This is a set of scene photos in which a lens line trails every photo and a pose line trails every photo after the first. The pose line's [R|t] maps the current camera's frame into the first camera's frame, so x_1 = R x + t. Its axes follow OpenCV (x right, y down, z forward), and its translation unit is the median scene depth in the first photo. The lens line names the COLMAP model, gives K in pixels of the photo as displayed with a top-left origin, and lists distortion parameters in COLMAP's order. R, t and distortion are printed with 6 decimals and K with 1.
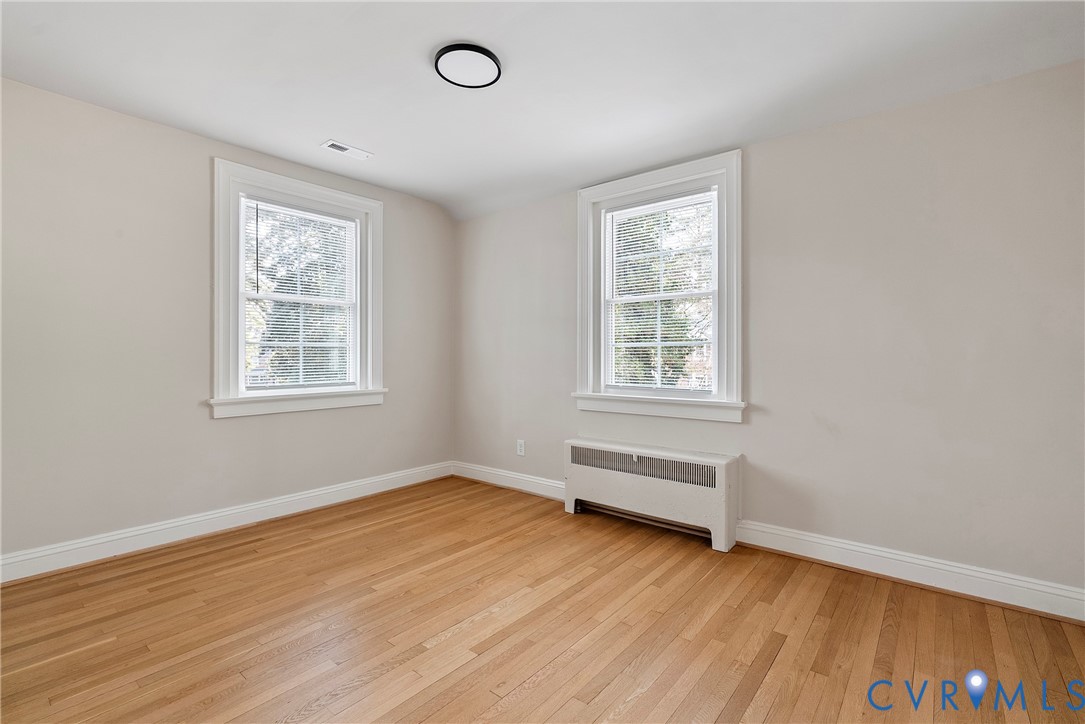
lens RADIAL K [[492.1, 0, 541.8], [0, 492.1, 358.1], [0, 0, 1]] dist [-0.013110, 0.007725]
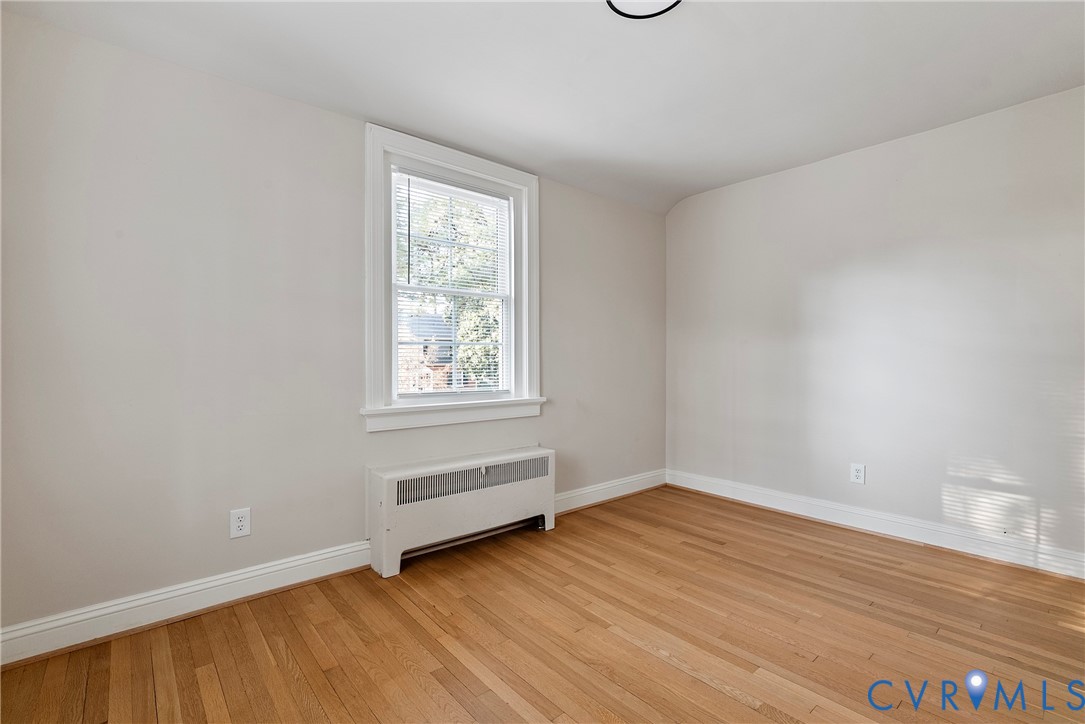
lens RADIAL K [[492.1, 0, 541.8], [0, 492.1, 358.1], [0, 0, 1]] dist [-0.013110, 0.007725]
pose [[0.171684, -0.000994, 0.985151, -0.714805], [0.001815, 0.999998, 0.000693, -0.002452], [-0.985150, 0.001669, 0.171686, 0.779279]]
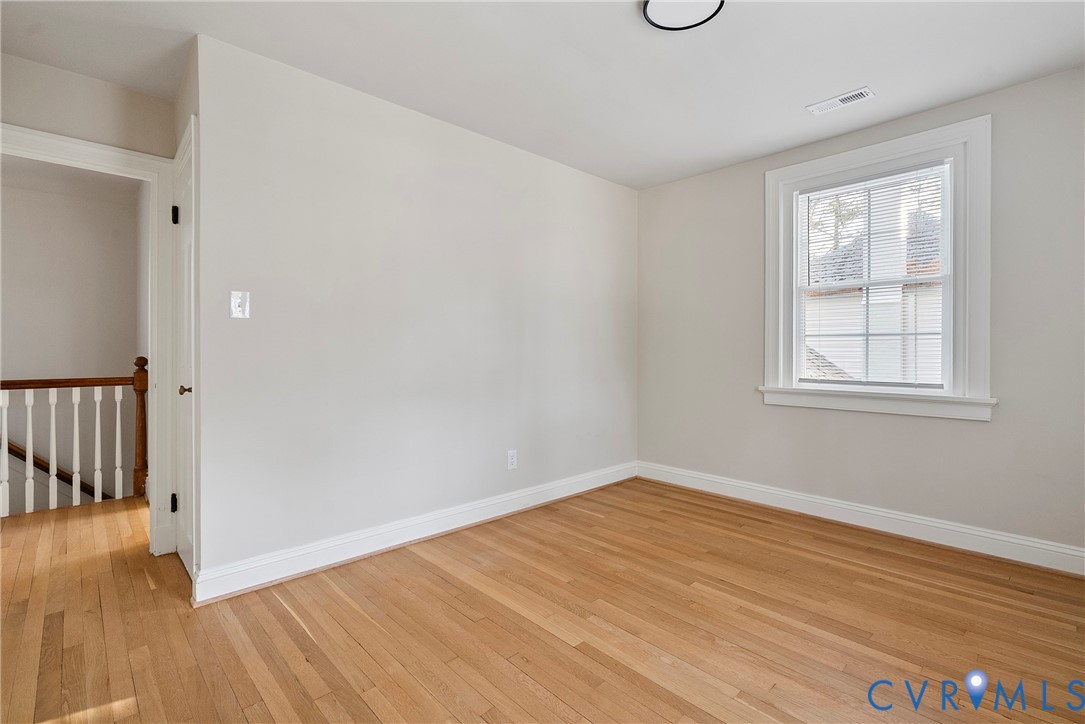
lens RADIAL K [[491.8, 0, 539.5], [0, 491.8, 350.6], [0, 0, 1]] dist [-0.012067, 0.007214]
pose [[-0.123588, 0.003962, -0.992326, 0.539781], [-0.004639, 0.999979, 0.004570, -0.002086], [0.992323, 0.005168, -0.123567, 0.652140]]
